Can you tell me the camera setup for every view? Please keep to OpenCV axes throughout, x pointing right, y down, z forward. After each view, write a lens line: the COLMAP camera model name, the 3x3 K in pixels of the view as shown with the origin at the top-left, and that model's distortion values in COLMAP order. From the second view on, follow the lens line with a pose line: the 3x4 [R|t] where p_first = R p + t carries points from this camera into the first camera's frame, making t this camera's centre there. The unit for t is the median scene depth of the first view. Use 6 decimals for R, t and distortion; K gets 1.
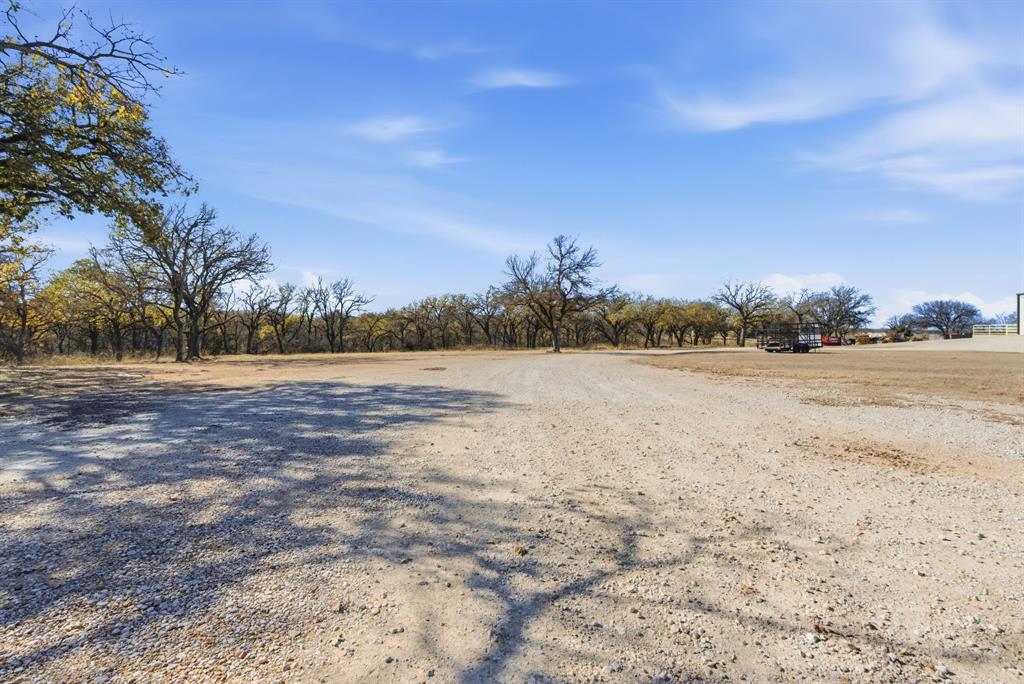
lens RADIAL K [[434.7, 0, 509.7], [0, 434.7, 335.9], [0, 0, 1]] dist [-0.008087, 0.001353]
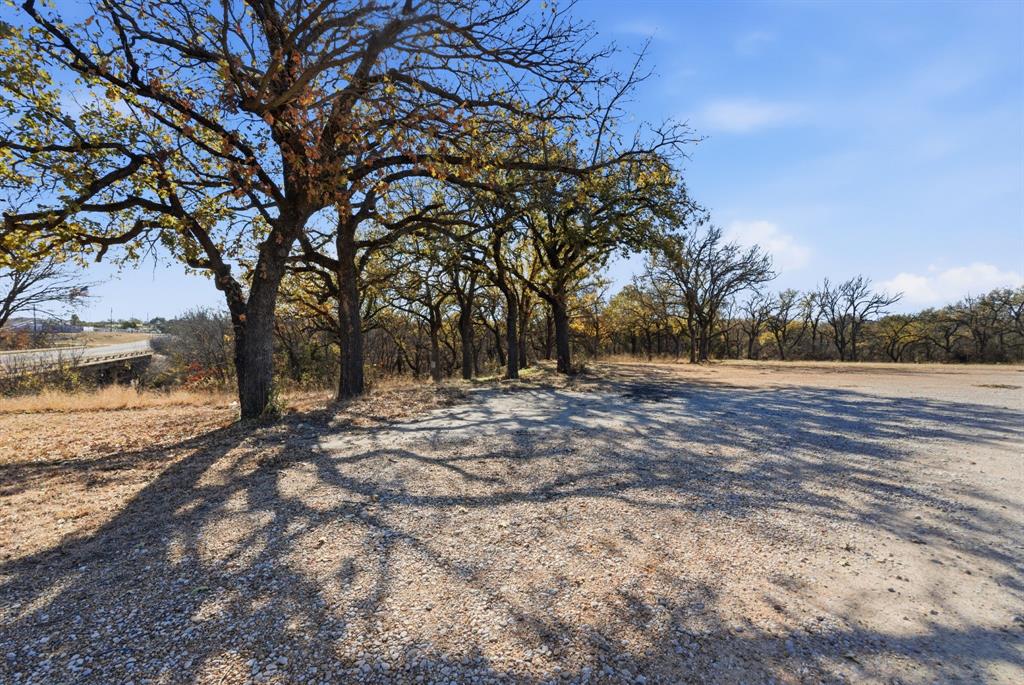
lens RADIAL K [[434.7, 0, 509.4], [0, 434.7, 335.9], [0, 0, 1]] dist [-0.008087, 0.001353]
pose [[0.503606, -0.003668, -0.863925, 0.059593], [-0.010559, 0.999890, -0.010400, 0.007219], [0.863869, 0.014360, 0.503512, -0.144872]]
